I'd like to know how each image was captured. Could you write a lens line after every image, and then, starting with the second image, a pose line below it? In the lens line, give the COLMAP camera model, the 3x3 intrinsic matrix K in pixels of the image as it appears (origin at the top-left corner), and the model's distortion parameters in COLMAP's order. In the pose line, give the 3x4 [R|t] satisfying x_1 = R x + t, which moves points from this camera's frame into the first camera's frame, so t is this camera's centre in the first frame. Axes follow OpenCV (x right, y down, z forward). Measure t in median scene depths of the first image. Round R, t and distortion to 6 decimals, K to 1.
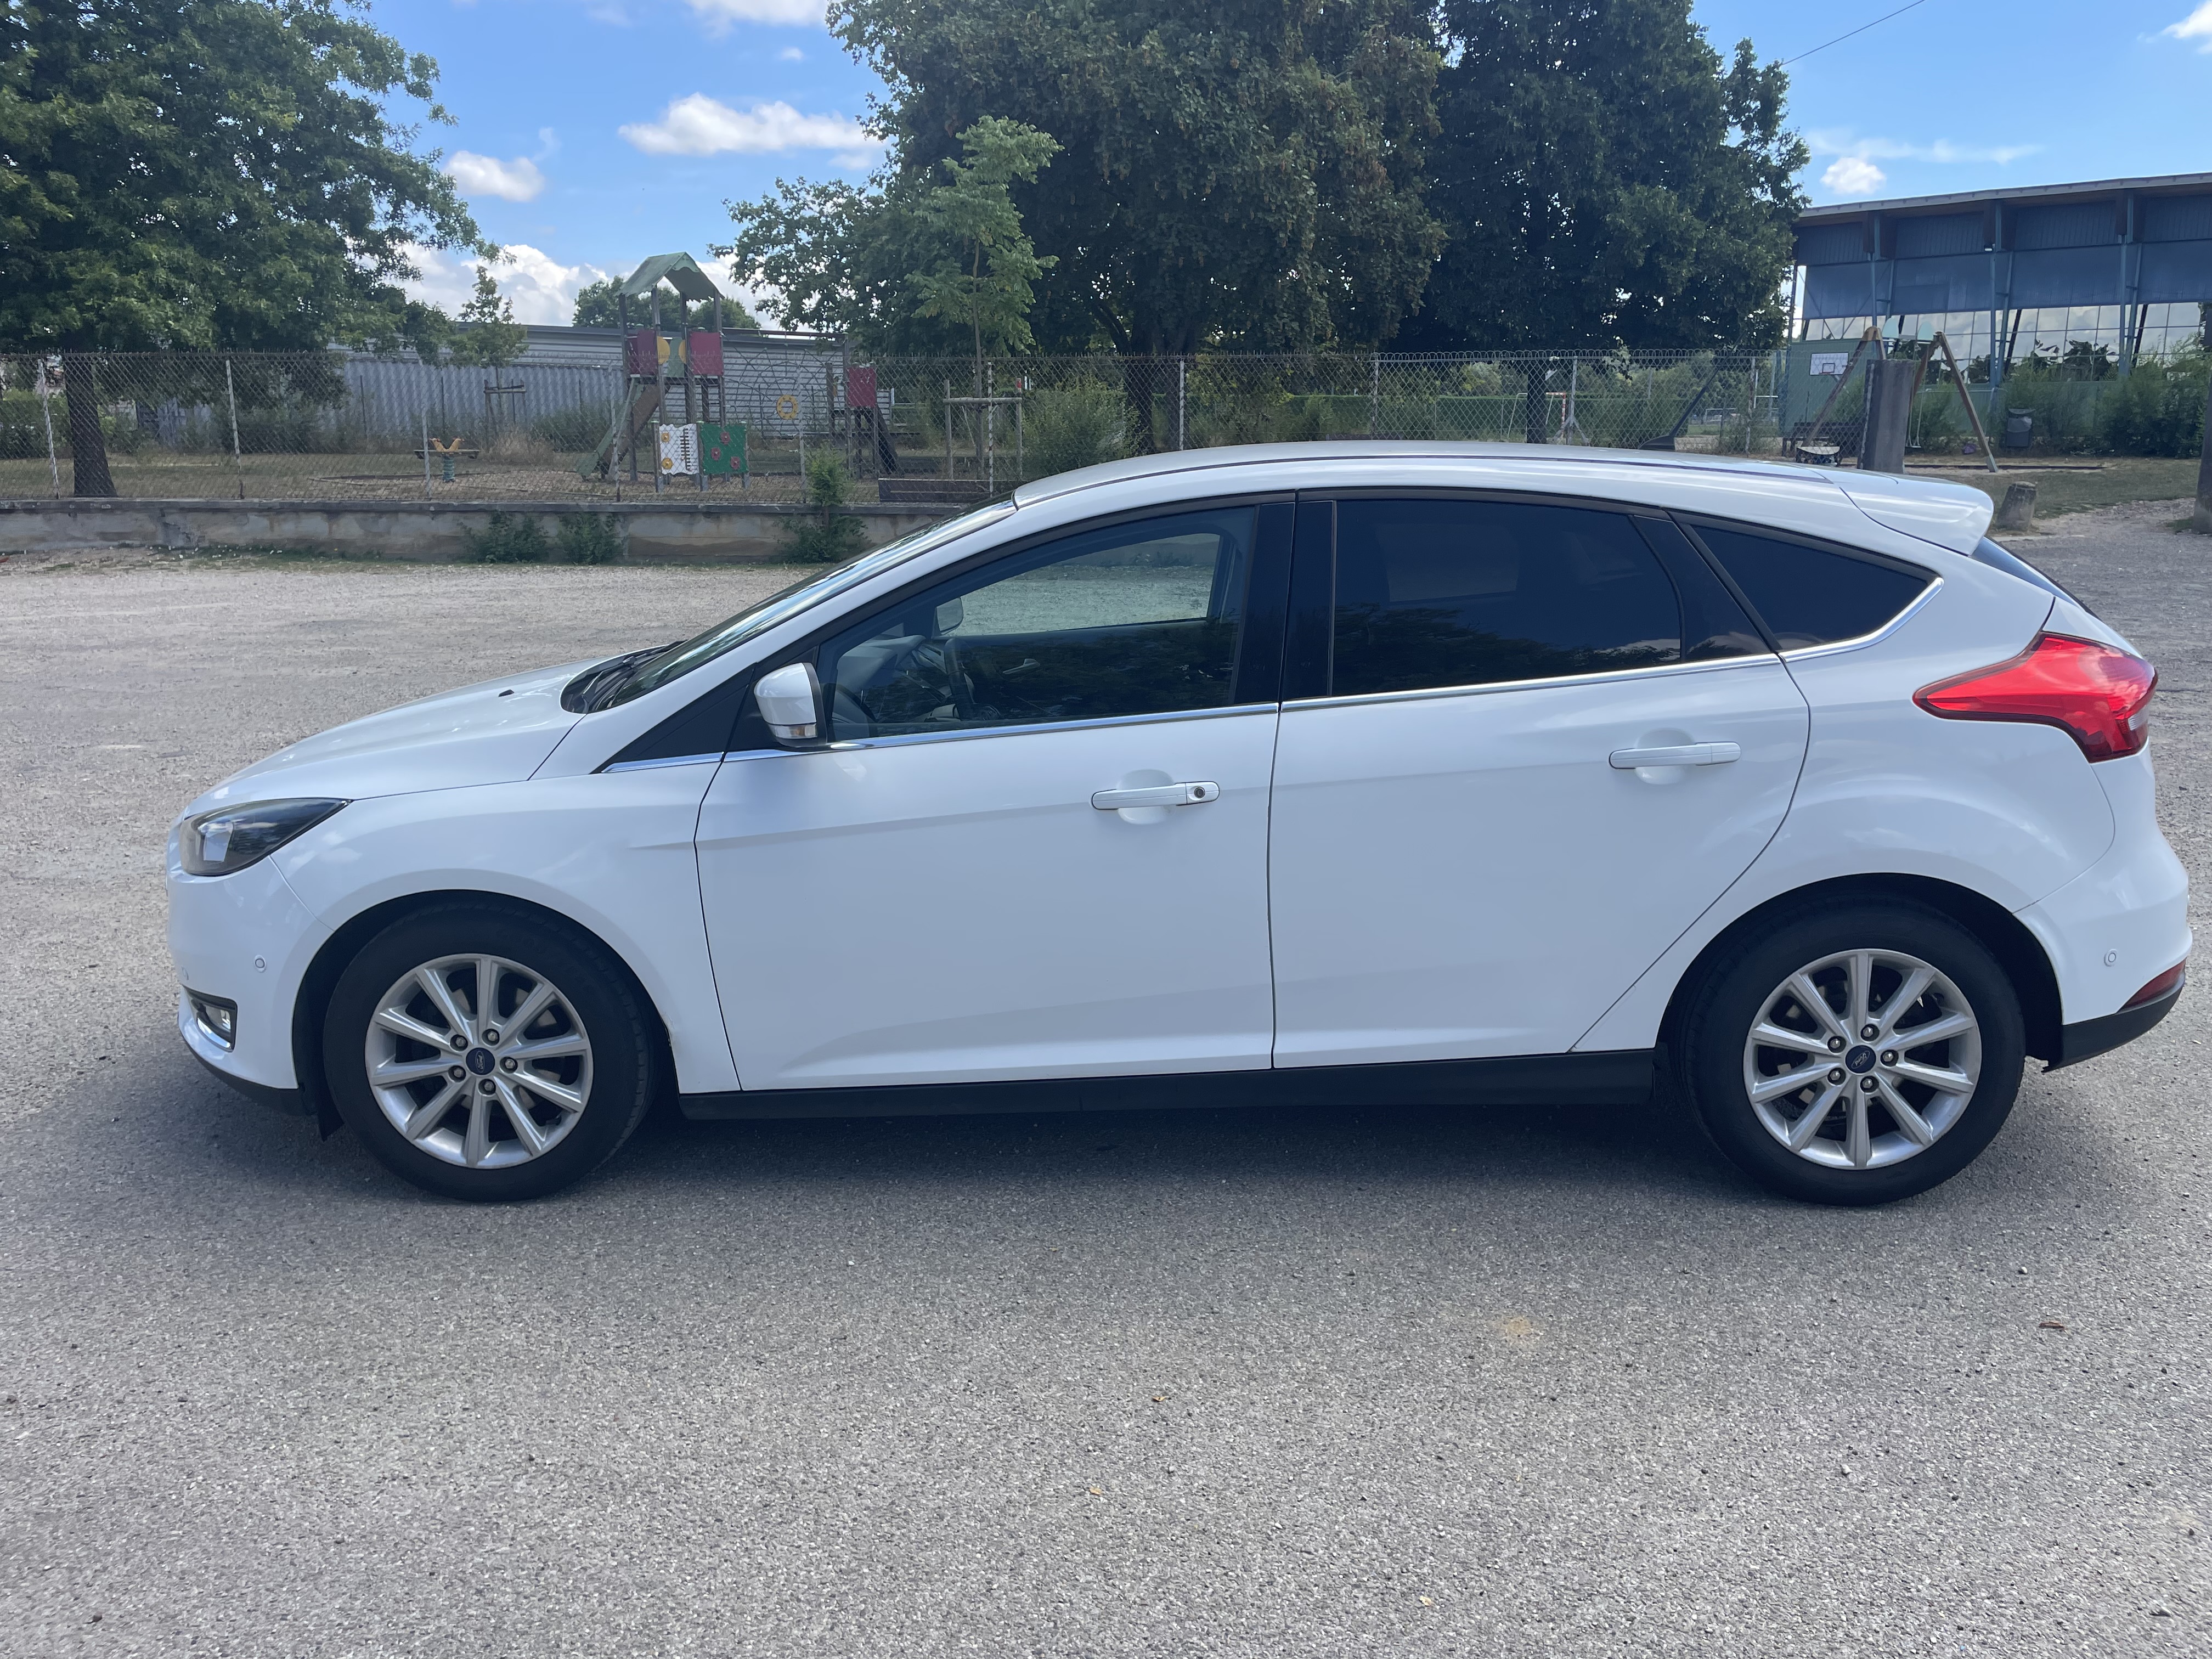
lens RADIAL K [[1662.9, 0, 1109.8], [0, 1662.9, 838.5], [0, 0, 1]] dist [0.052803, -0.036066]
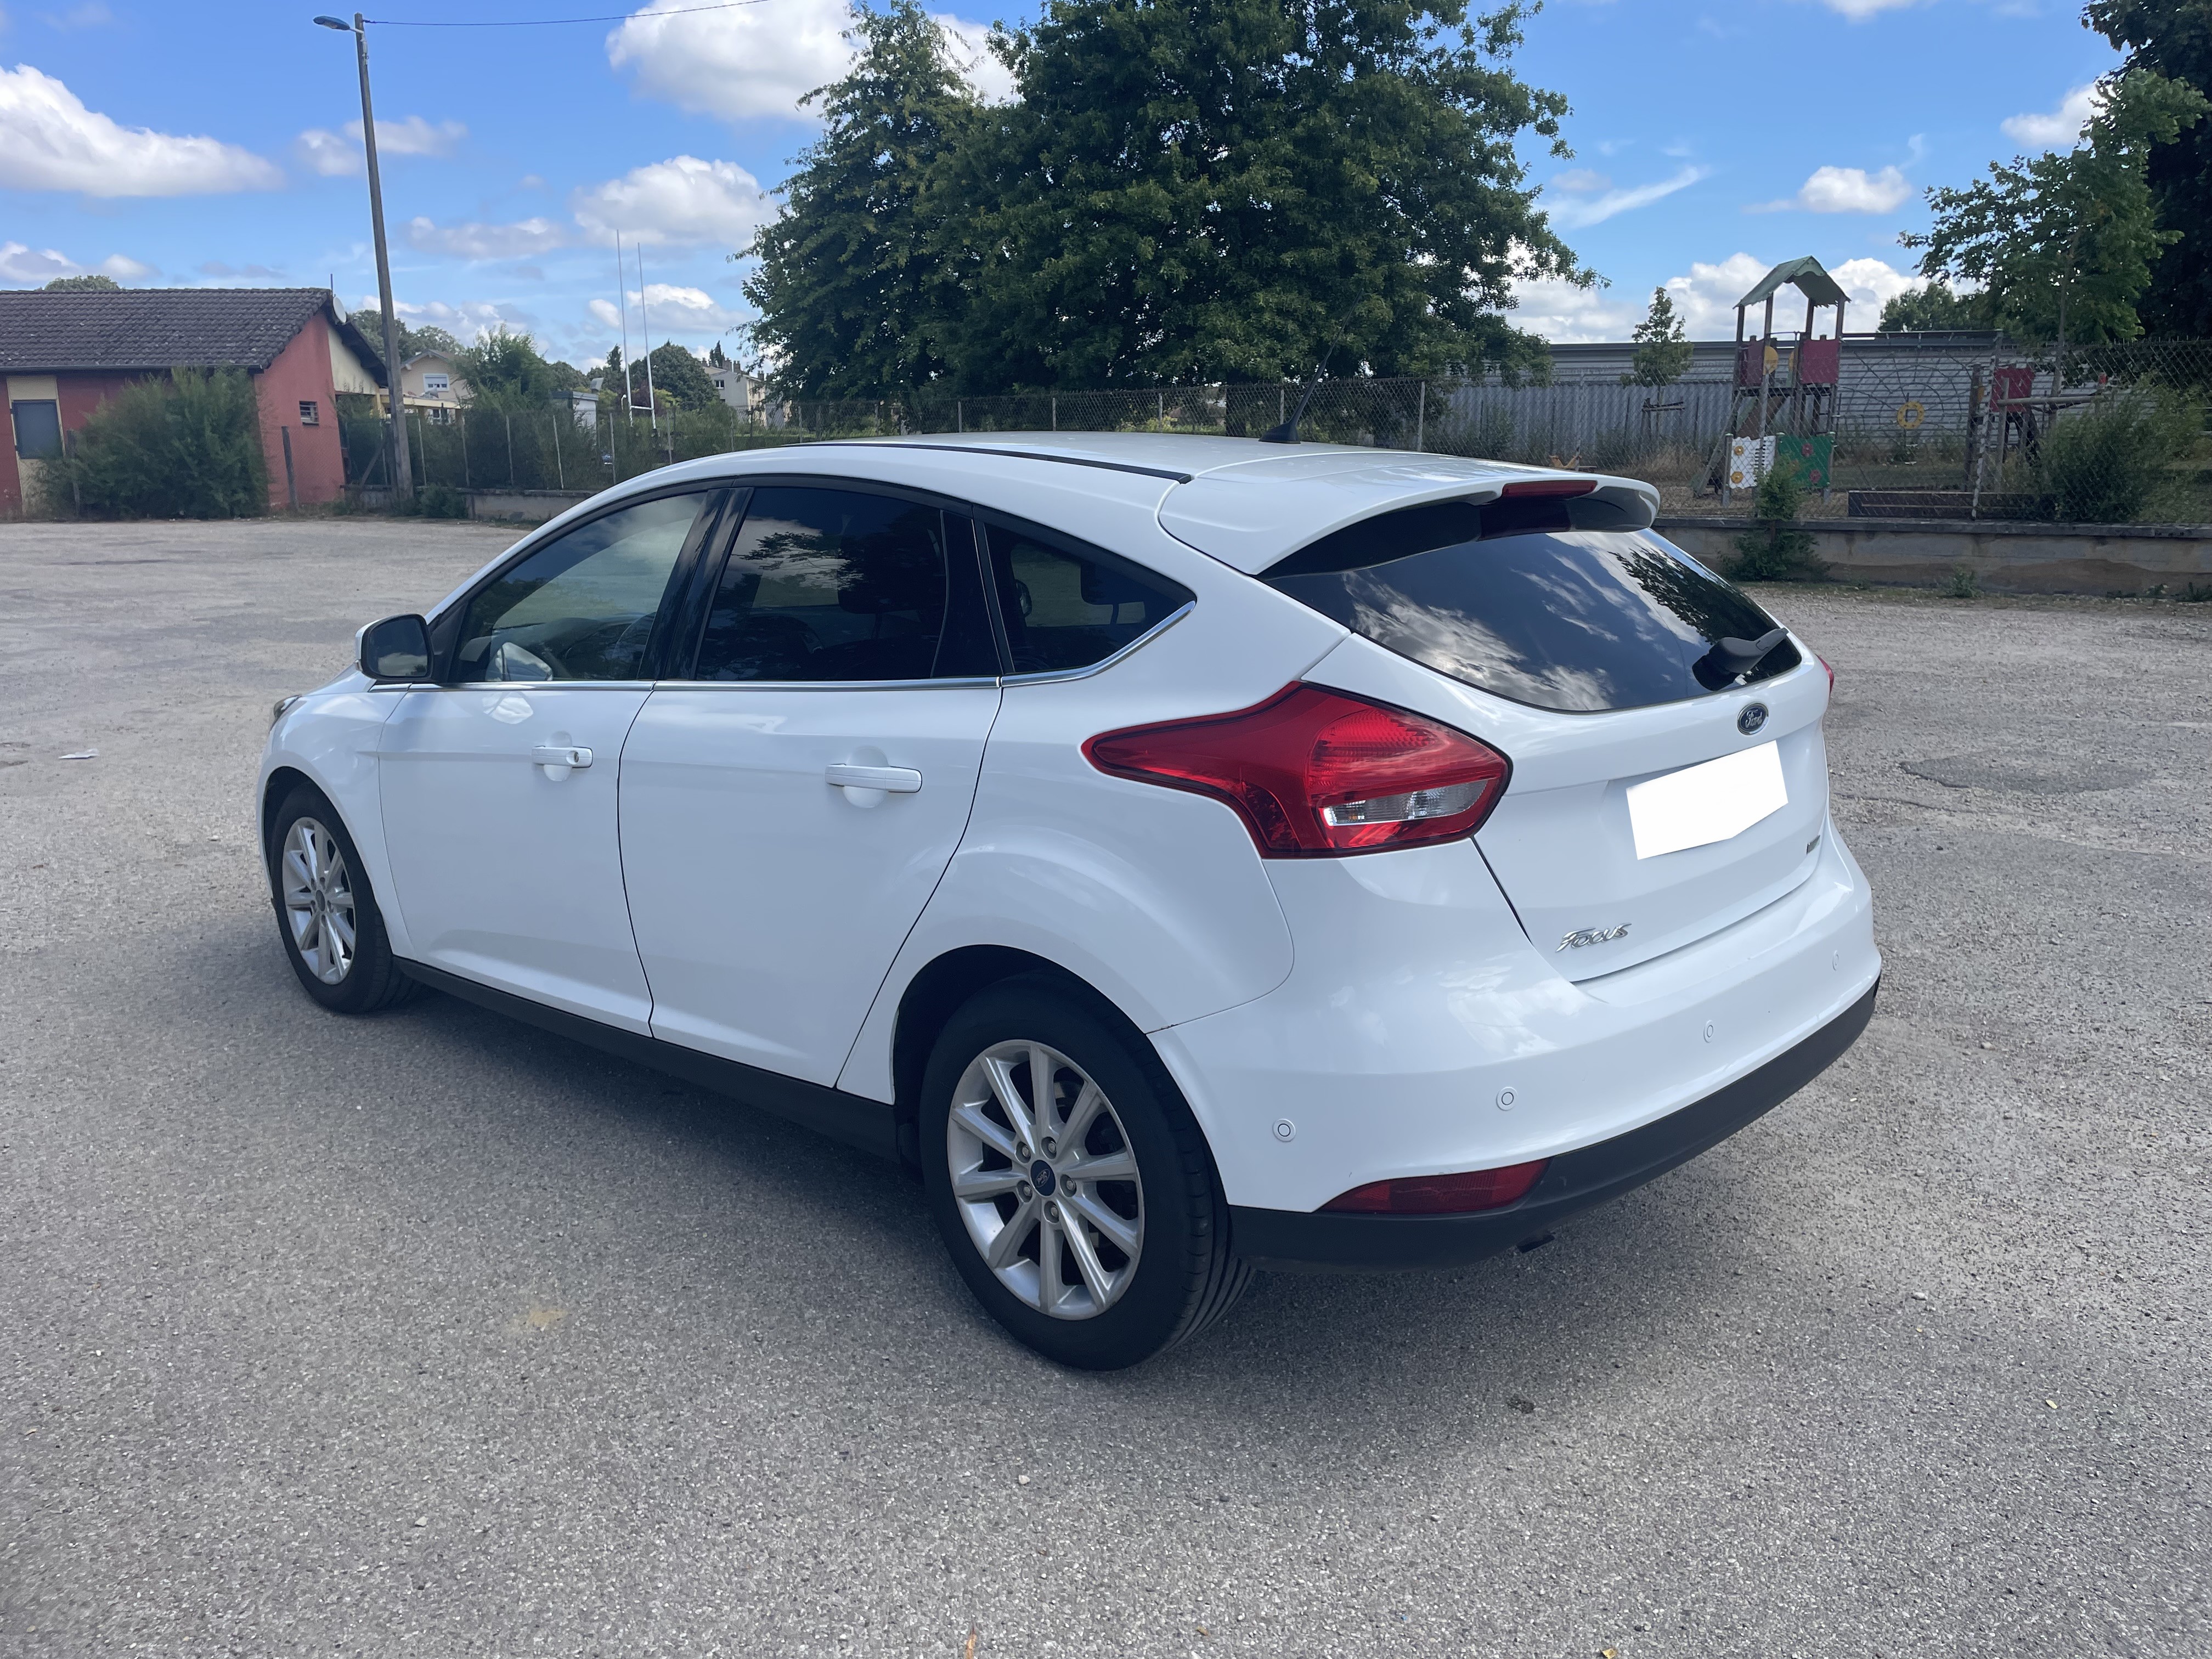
lens RADIAL K [[1662.9, 0, 1112.9], [0, 1662.9, 818.9], [0, 0, 1]] dist [0.052803, -0.036066]
pose [[0.745809, 0.135344, -0.652266, 0.136170], [-0.149309, 0.988195, 0.034327, -0.010289], [0.649211, 0.071788, 0.757213, 0.055117]]
